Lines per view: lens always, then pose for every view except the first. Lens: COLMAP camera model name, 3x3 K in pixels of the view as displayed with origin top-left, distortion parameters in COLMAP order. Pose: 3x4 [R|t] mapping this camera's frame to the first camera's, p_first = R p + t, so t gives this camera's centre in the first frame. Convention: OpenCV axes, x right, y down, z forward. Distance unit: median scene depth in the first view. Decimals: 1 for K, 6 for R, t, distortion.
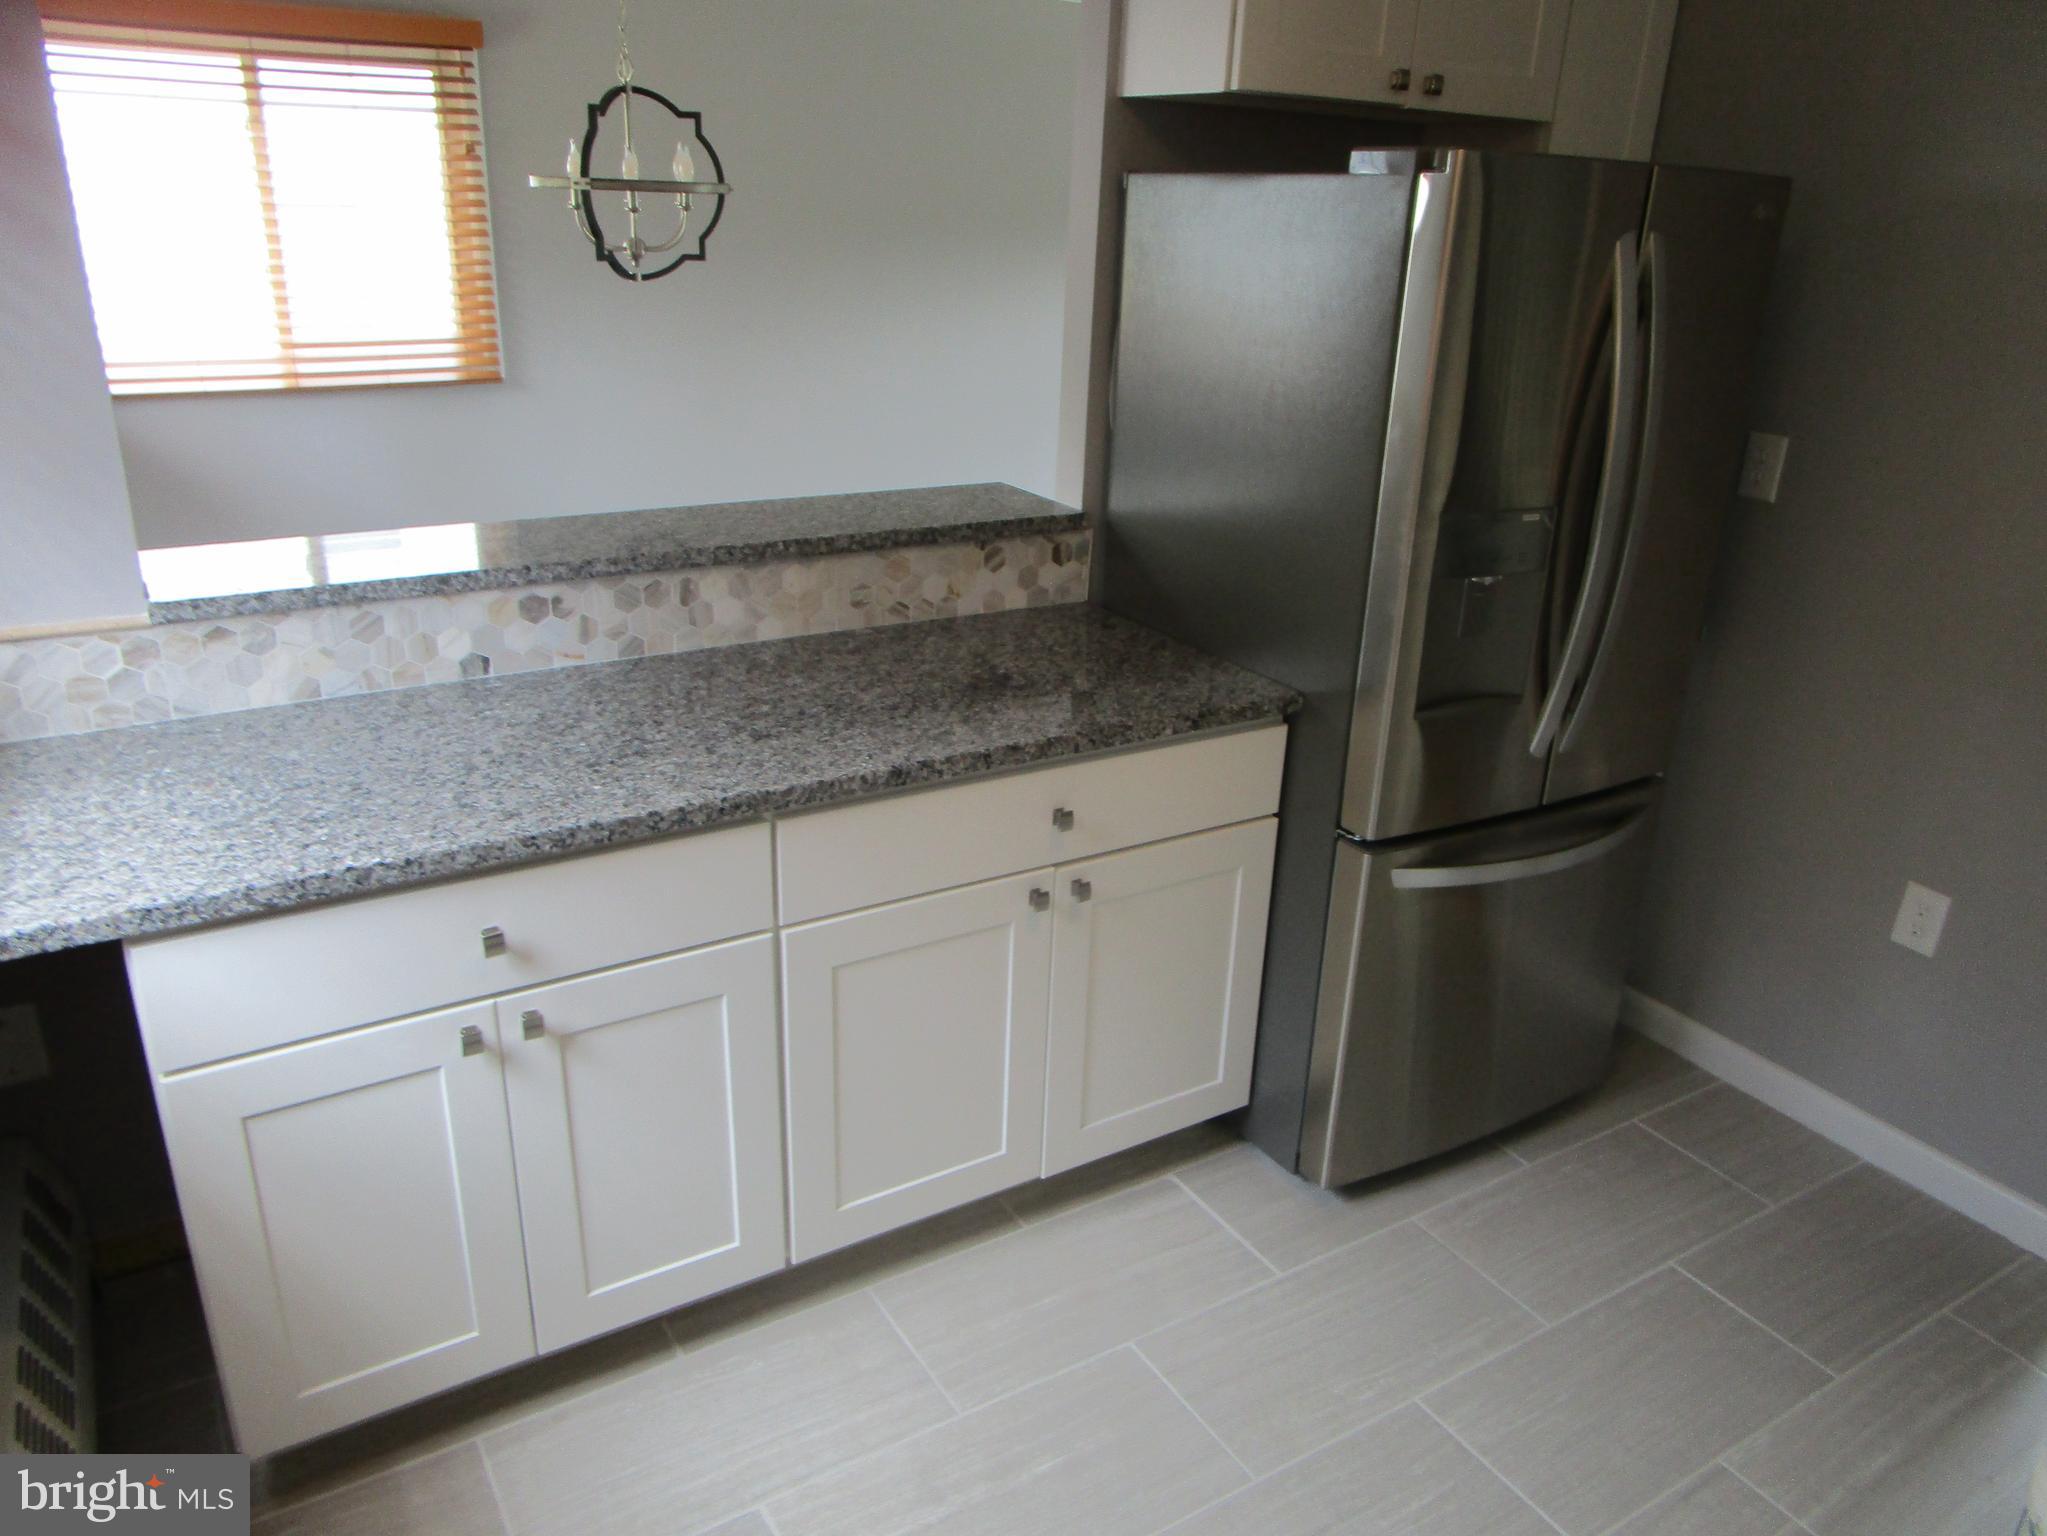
lens RADIAL K [[1452.6, 0, 1020.9], [0, 1452.6, 780.4], [0, 0, 1]] dist [-0.029509, 0.004529]
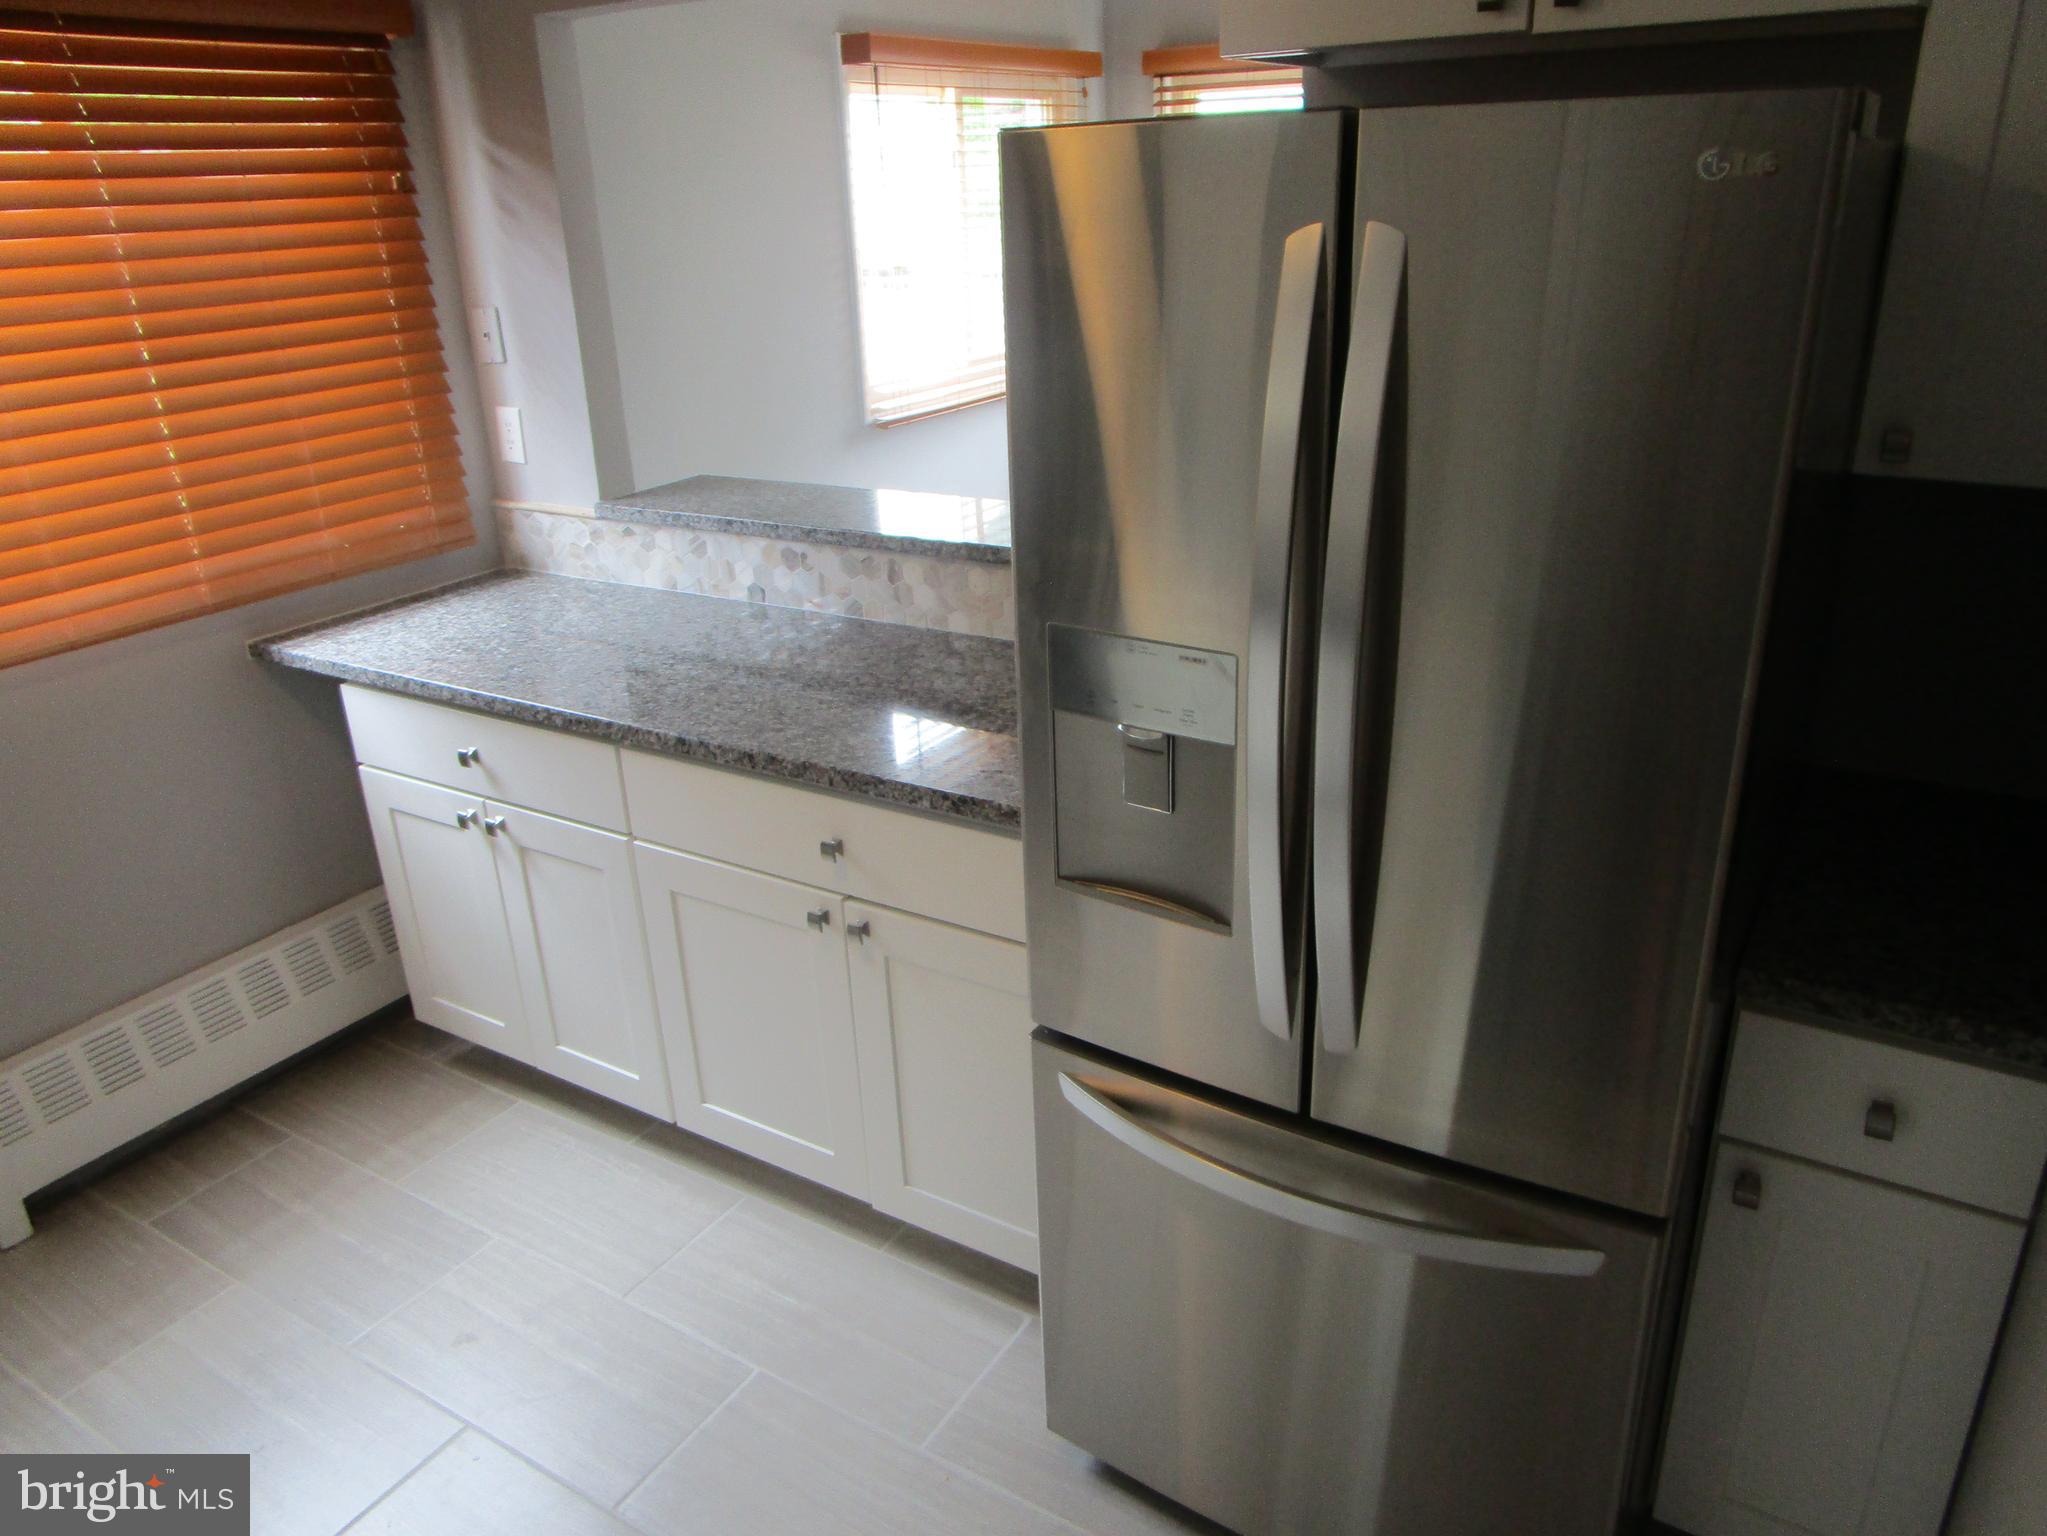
lens RADIAL K [[1452.6, 0, 1029.3], [0, 1452.6, 762.9], [0, 0, 1]] dist [-0.029509, 0.004529]
pose [[0.451222, 0.286238, -0.845262, 0.879331], [-0.285129, 0.943761, 0.167384, -0.225601], [0.845636, 0.165481, 0.507460, 0.584815]]
